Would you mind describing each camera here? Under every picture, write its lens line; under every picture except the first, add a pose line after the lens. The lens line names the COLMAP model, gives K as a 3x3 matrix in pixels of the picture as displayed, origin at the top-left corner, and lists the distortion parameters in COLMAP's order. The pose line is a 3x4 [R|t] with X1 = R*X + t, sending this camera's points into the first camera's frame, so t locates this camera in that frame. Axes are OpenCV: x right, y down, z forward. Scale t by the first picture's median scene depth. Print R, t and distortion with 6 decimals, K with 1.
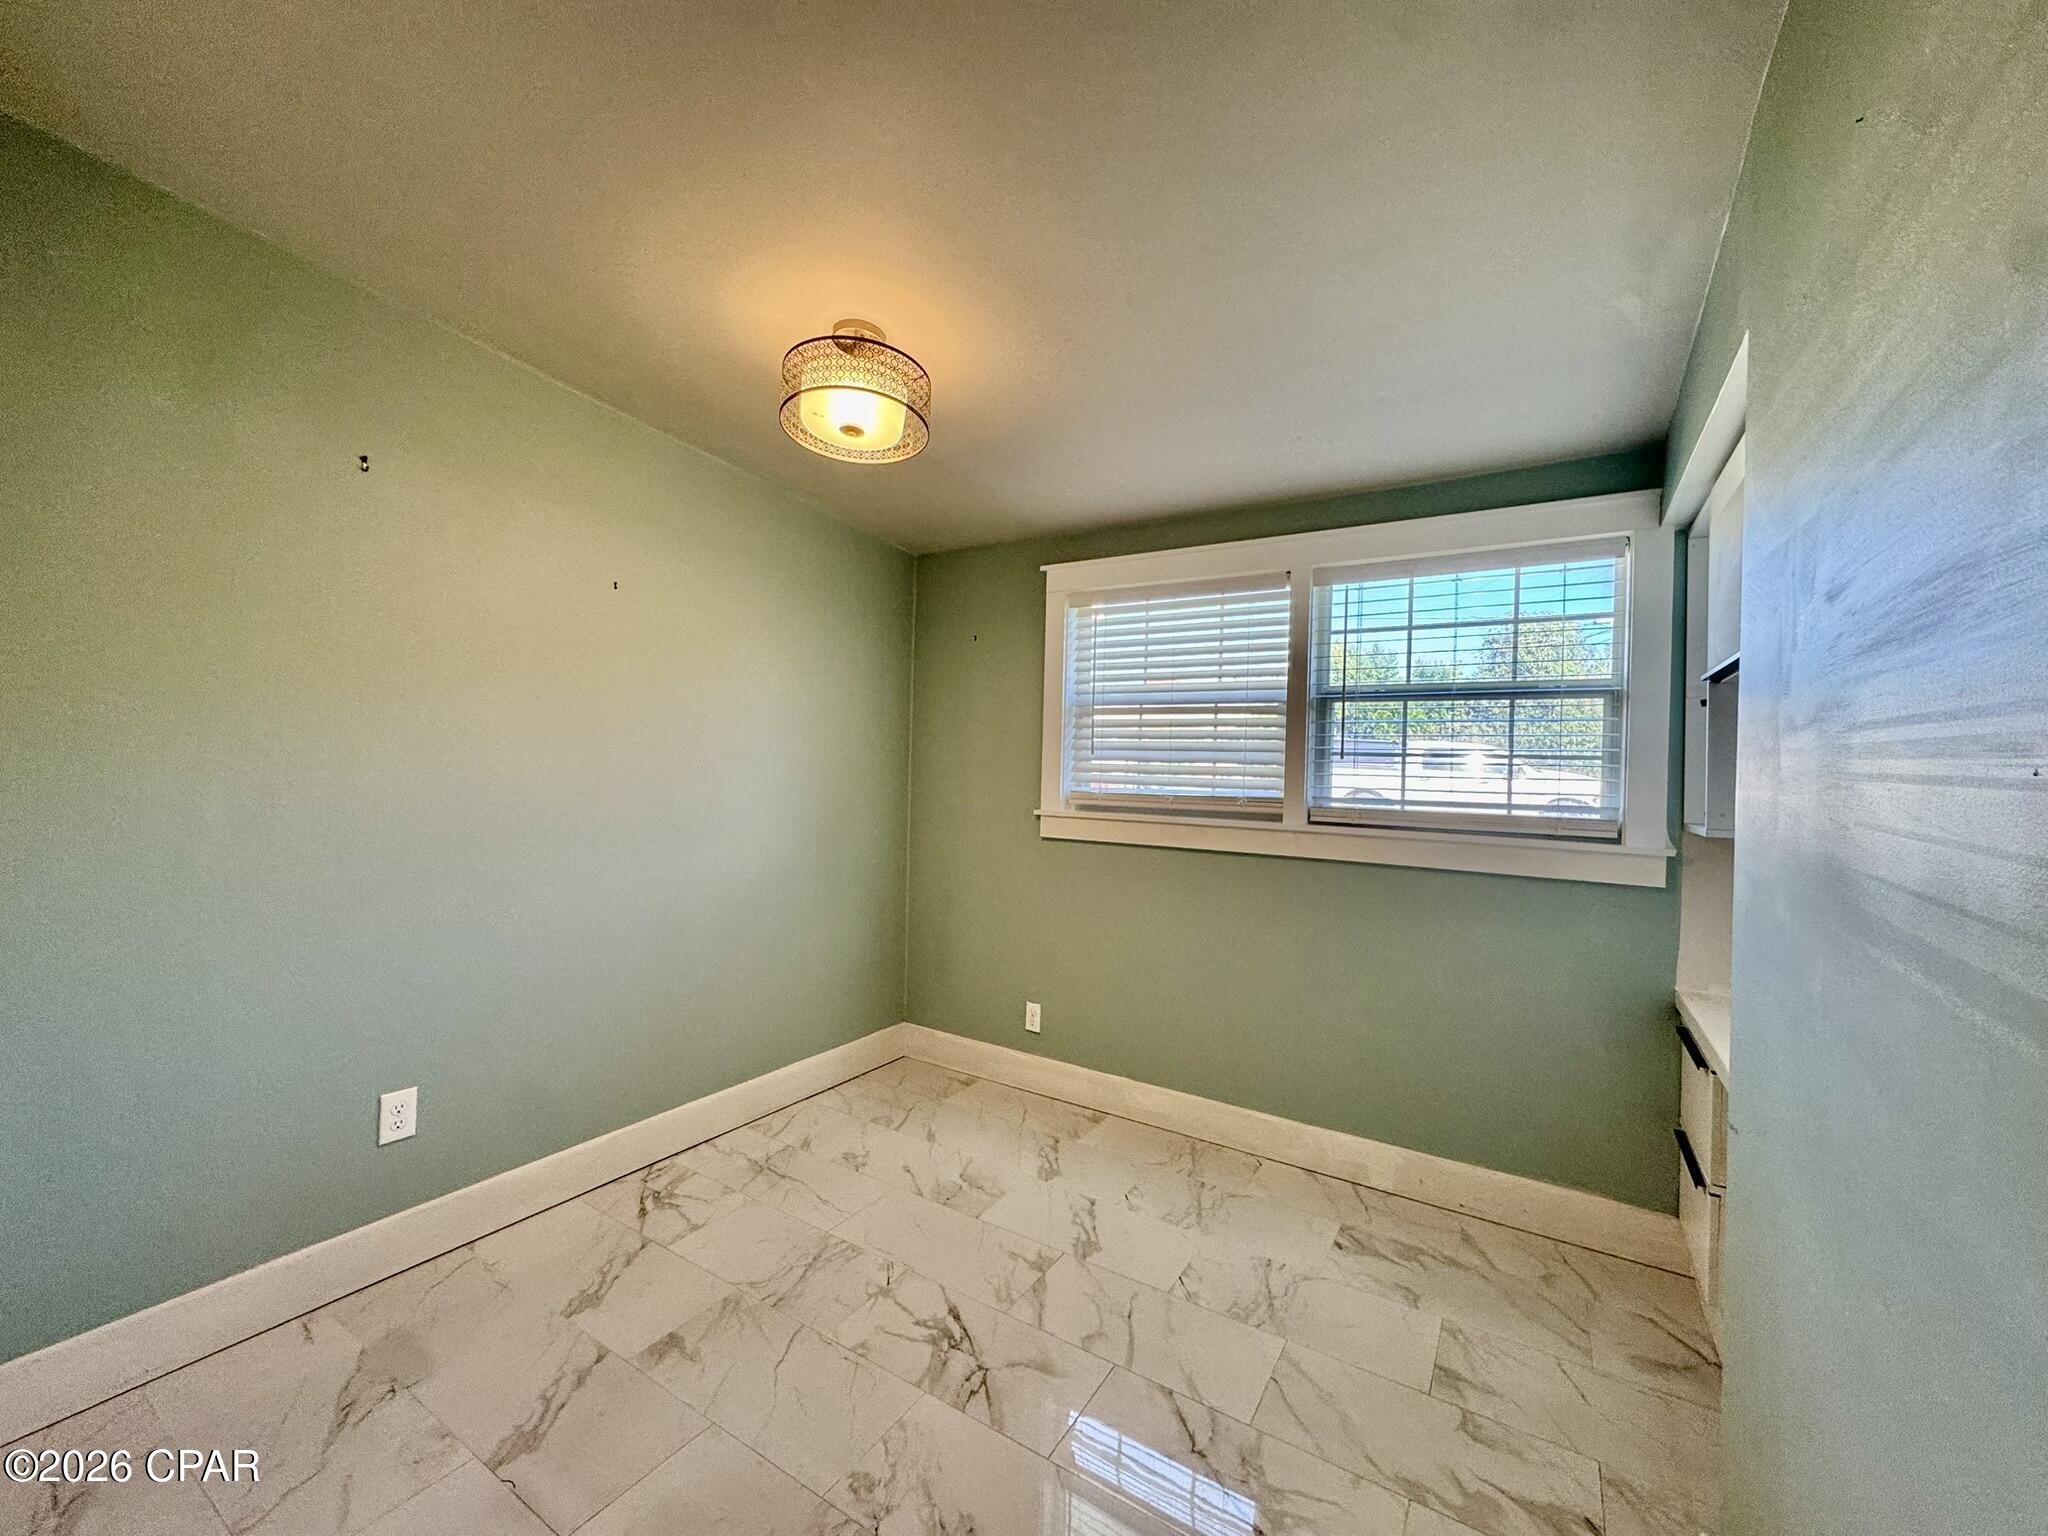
lens RADIAL K [[841.5, 0, 1024.0], [0, 841.5, 768.0], [0, 0, 1]] dist [0.002175, 0.000165]
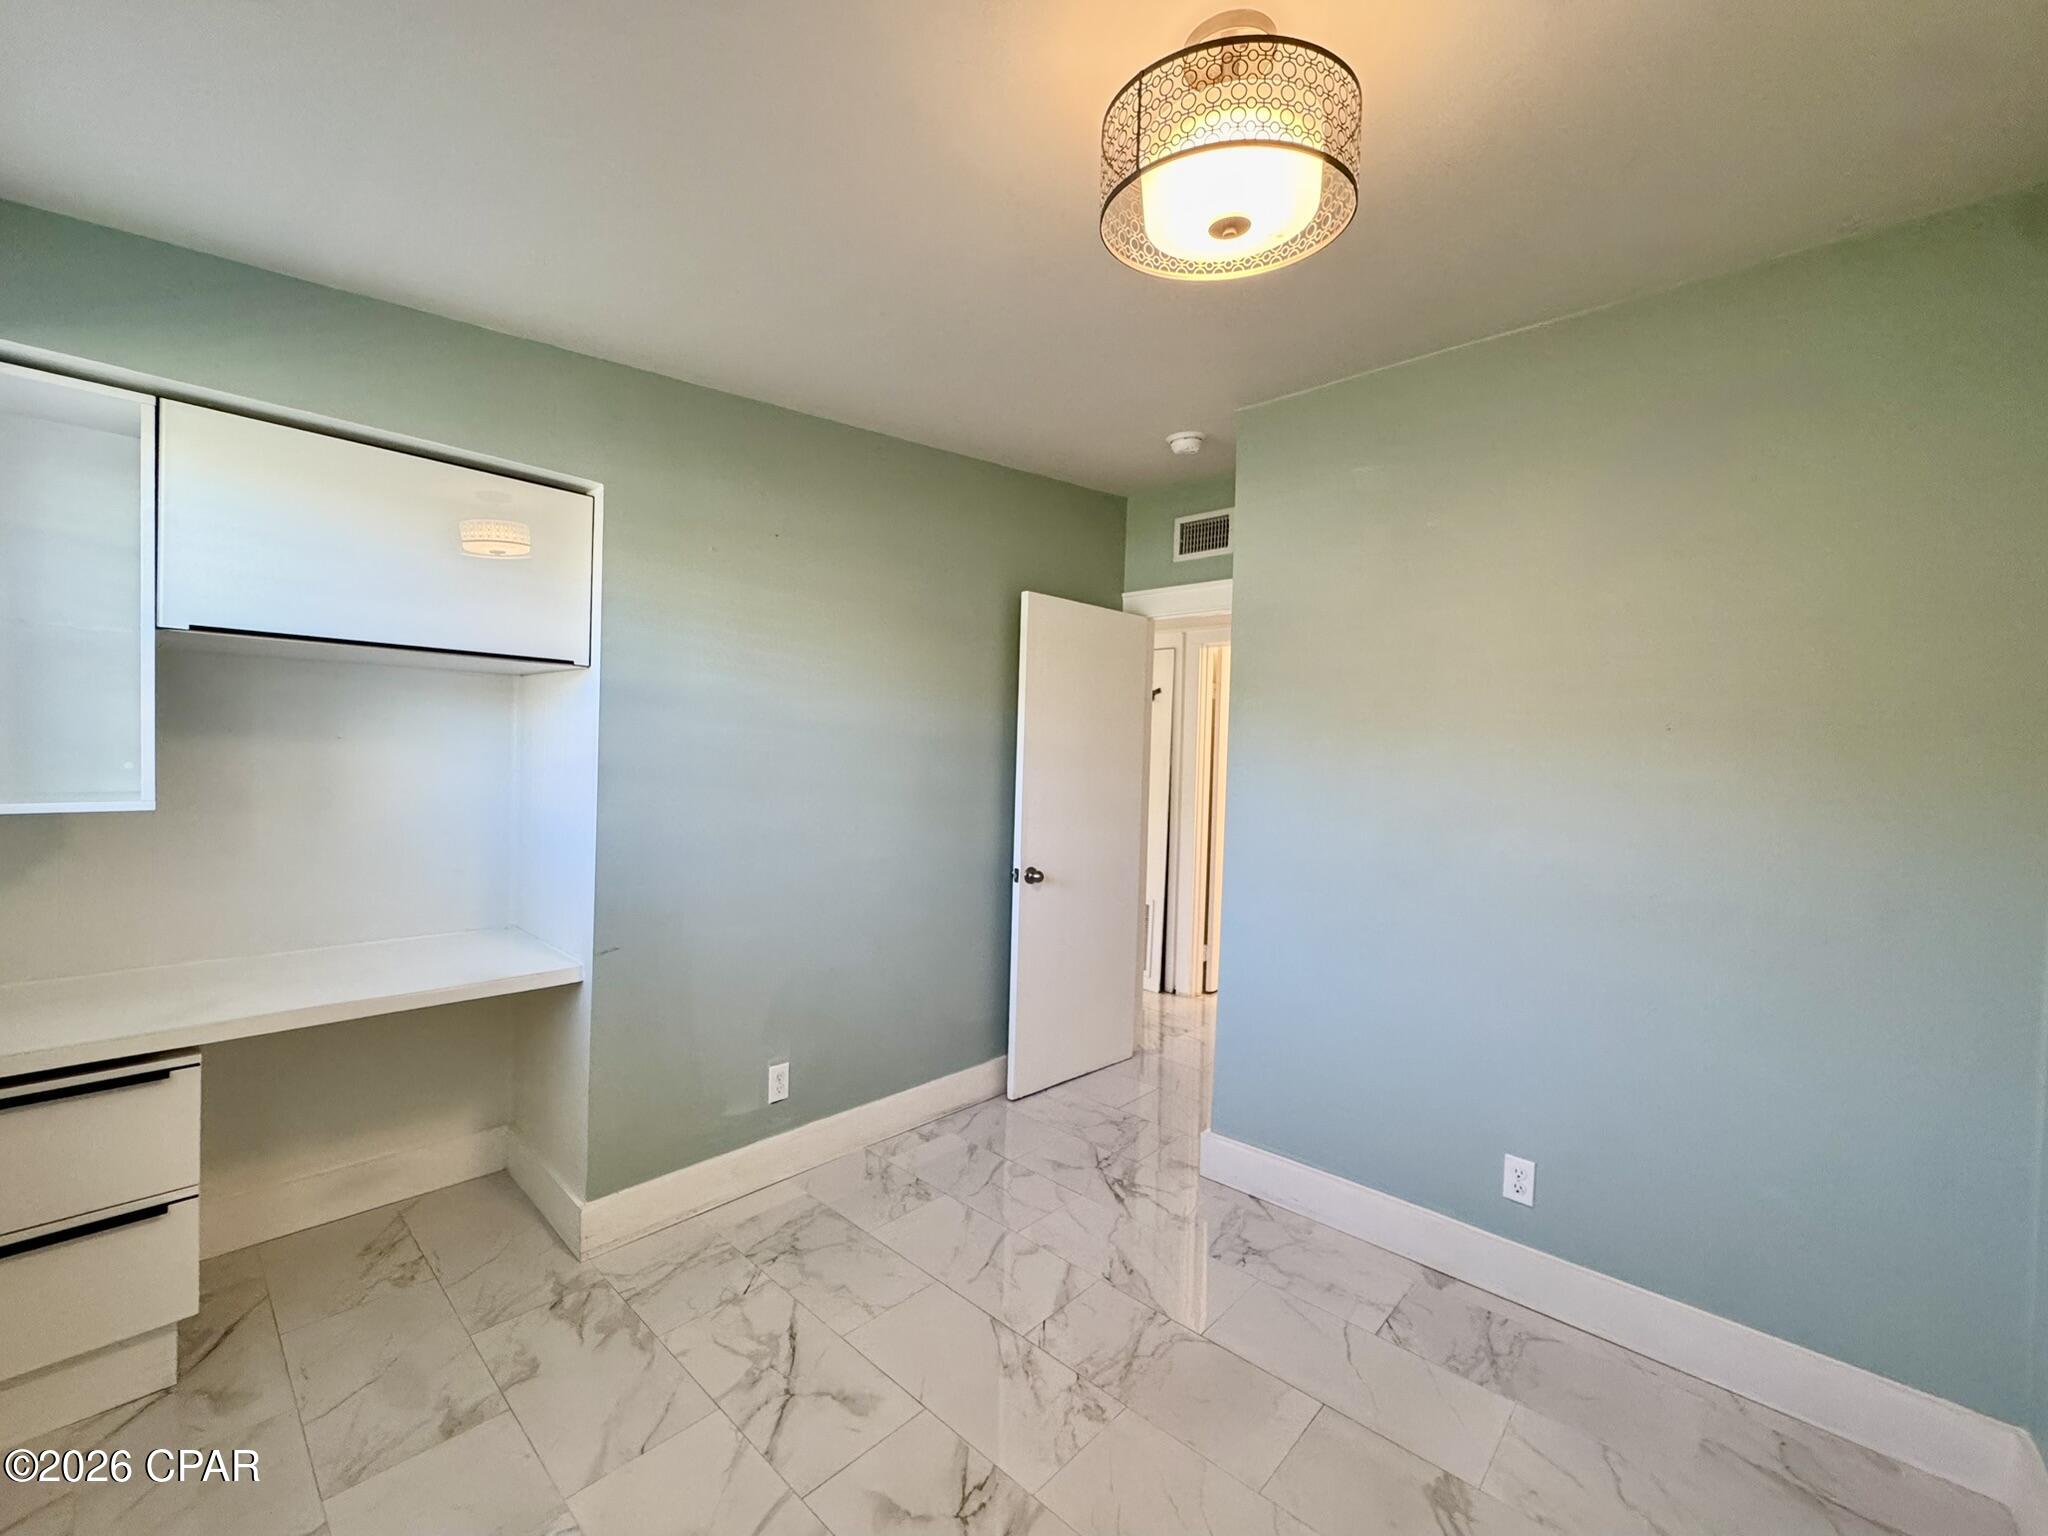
lens RADIAL K [[841.5, 0, 1024.0], [0, 841.5, 768.0], [0, 0, 1]] dist [0.002175, 0.000165]
pose [[-0.982787, -0.059888, 0.174764, -0.219272], [-0.056520, 0.998108, 0.024190, -0.033462], [-0.175882, 0.013896, -0.984313, 1.891026]]
